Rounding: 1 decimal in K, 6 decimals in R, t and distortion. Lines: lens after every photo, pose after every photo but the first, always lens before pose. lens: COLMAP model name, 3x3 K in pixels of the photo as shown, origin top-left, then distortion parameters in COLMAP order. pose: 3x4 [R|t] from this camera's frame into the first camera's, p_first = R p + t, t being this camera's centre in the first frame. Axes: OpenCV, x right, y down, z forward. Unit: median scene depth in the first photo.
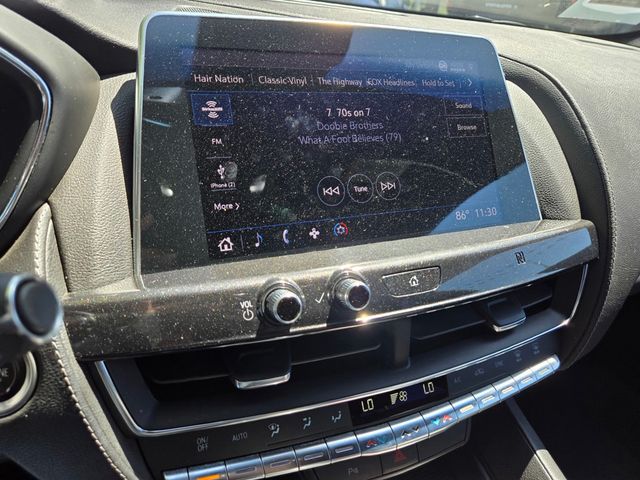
lens RADIAL K [[432.5, 0, 322.1], [0, 432.5, 243.1], [0, 0, 1]] dist [0.017378, -0.016381]
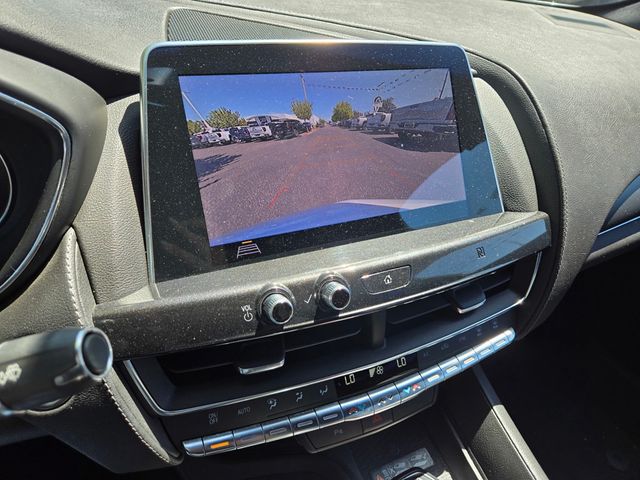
lens RADIAL K [[432.5, 0, 326.6], [0, 432.5, 231.2], [0, 0, 1]] dist [0.017378, -0.016381]
pose [[0.999384, -0.015098, 0.031667, 0.010016], [0.011838, 0.994846, 0.100707, -0.166177], [-0.033024, -0.100270, 0.994412, -0.155889]]
